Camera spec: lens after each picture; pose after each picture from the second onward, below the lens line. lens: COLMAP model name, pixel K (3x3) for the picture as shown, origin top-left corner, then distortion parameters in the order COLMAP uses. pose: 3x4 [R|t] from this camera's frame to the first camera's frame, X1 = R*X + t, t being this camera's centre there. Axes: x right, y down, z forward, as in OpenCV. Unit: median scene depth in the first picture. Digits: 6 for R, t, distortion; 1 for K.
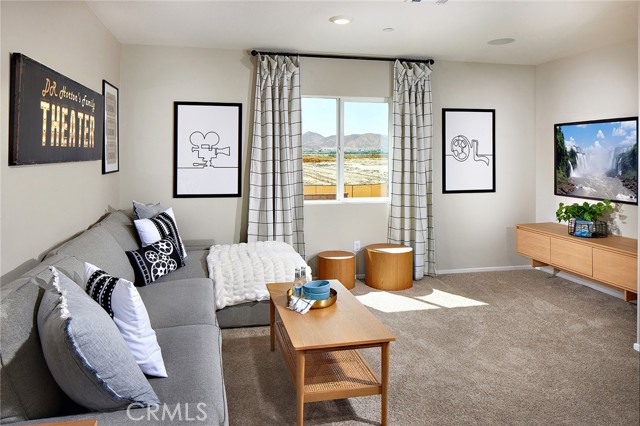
lens RADIAL K [[2594.4, 0, 321.1], [0, 2594.4, 216.8], [0, 0, 1]] dist [-1.539553, 0.000000]
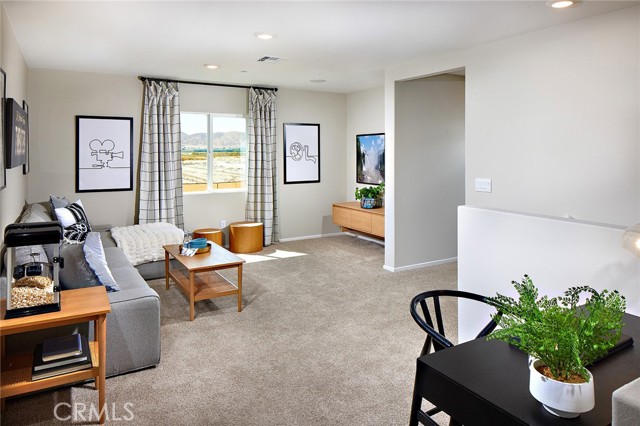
lens RADIAL K [[2594.4, 0, 321.6], [0, 2594.4, 251.9], [0, 0, 1]] dist [-1.539553, 0.000000]
pose [[0.998573, -0.011430, 0.052157, -0.005797], [0.010678, 0.999835, 0.014674, 0.007025], [-0.052316, -0.014096, 0.998531, -0.380100]]
